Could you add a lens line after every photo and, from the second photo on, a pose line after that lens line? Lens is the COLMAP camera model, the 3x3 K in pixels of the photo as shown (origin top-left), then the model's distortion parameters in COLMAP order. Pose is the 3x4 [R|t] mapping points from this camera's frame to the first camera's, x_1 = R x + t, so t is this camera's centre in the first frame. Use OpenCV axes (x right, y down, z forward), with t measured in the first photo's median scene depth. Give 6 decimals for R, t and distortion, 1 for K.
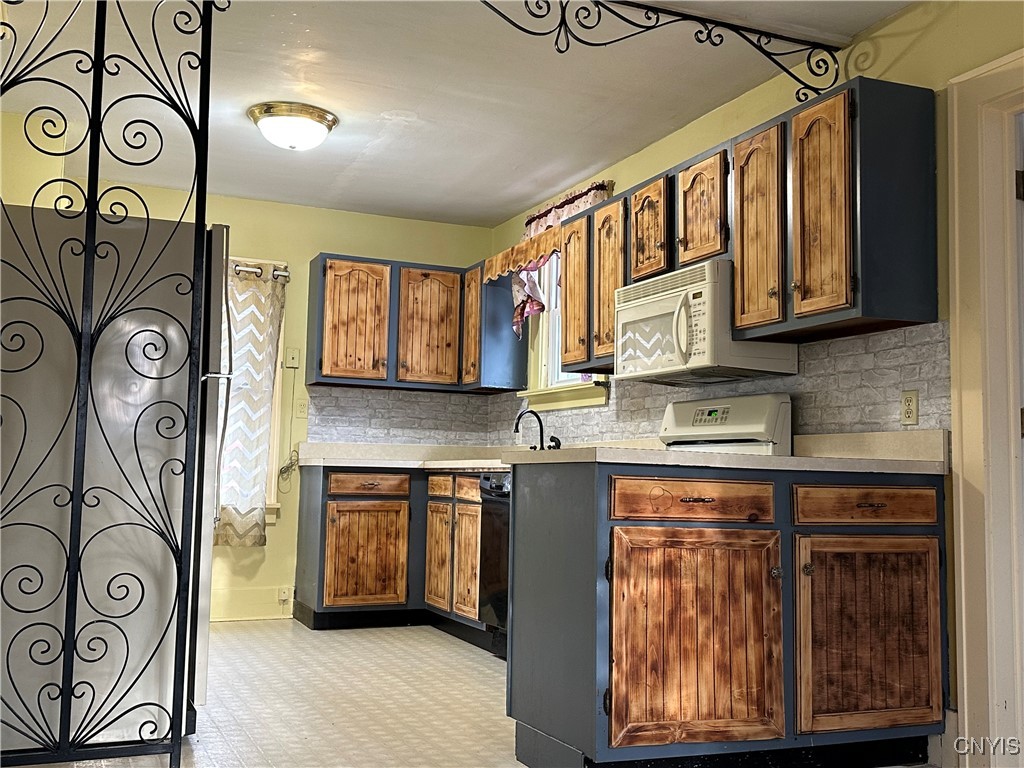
lens RADIAL K [[1056.6, 0, 512.0], [0, 1056.6, 384.0], [0, 0, 1]] dist [0.173185, -0.346308]
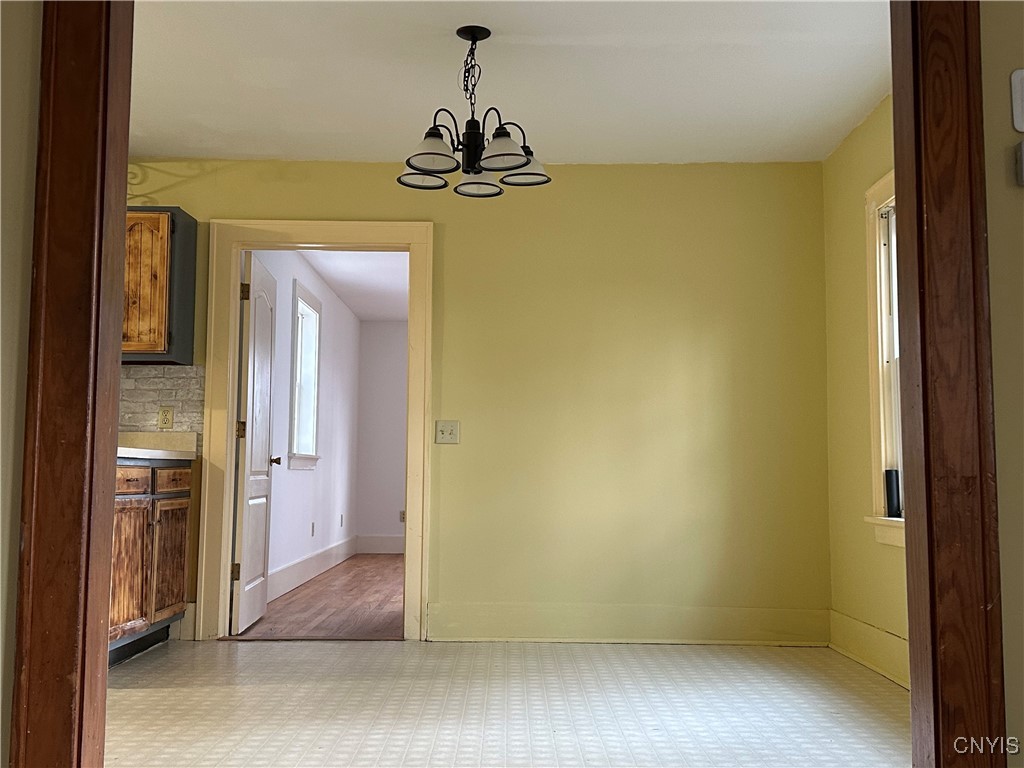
lens RADIAL K [[1056.6, 0, 512.0], [0, 1056.6, 384.0], [0, 0, 1]] dist [0.173185, -0.346308]
pose [[0.394130, 0.056458, 0.917319, -0.905154], [-0.079096, 0.996492, -0.027346, -0.024310], [-0.915645, -0.061779, 0.397213, -0.081698]]
